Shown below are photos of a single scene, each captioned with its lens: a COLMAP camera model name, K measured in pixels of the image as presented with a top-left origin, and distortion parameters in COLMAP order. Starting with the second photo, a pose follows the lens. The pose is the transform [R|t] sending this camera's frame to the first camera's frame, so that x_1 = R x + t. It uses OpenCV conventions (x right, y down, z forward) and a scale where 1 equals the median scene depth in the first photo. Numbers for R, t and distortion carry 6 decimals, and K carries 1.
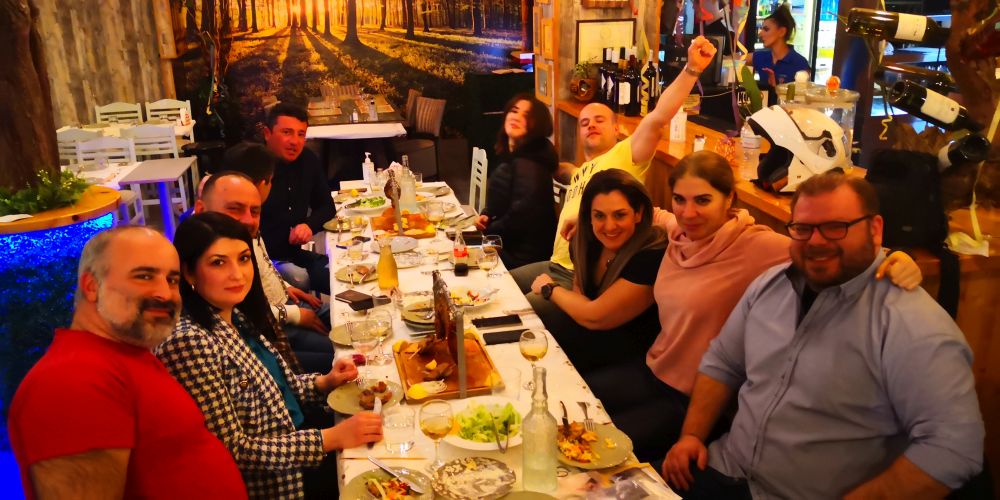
lens RADIAL K [[817.8, 0, 504.7], [0, 817.8, 250.9], [0, 0, 1]] dist [0.056462, -0.108879]
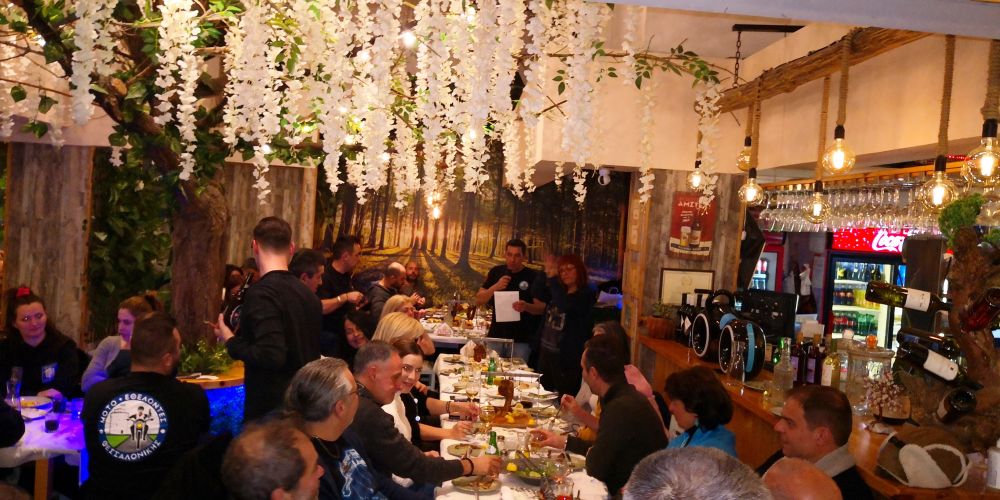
lens RADIAL K [[817.8, 0, 504.9], [0, 817.8, 244.4], [0, 0, 1]] dist [0.056462, -0.108879]
pose [[0.987419, 0.096256, -0.125456, 0.007188], [-0.127878, 0.952765, -0.275475, 0.017177], [0.093014, 0.288052, 0.953087, -0.064050]]
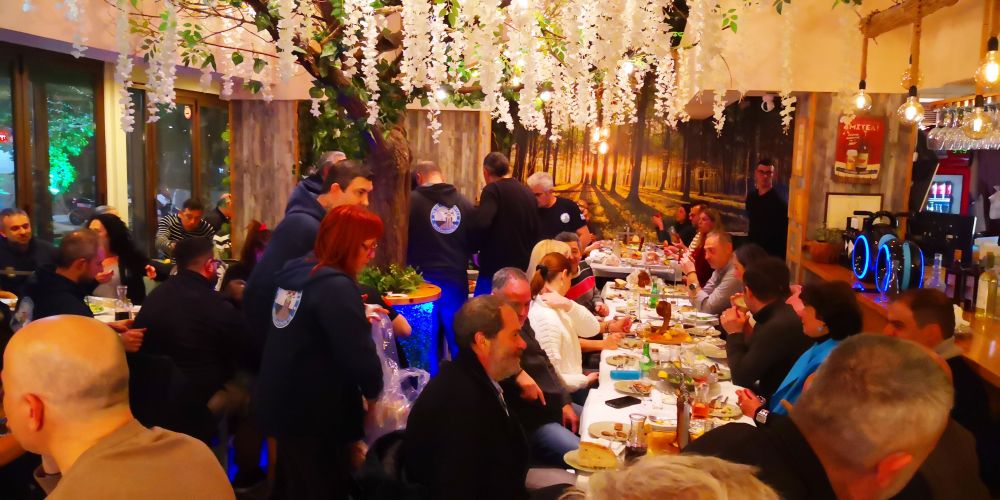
lens RADIAL K [[817.8, 0, 507.6], [0, 817.8, 256.4], [0, 0, 1]] dist [0.056462, -0.108879]
pose [[0.939951, 0.095334, -0.327725, 0.031587], [-0.154502, 0.975034, -0.159494, 0.031692], [0.304337, 0.200551, 0.931213, -0.099856]]
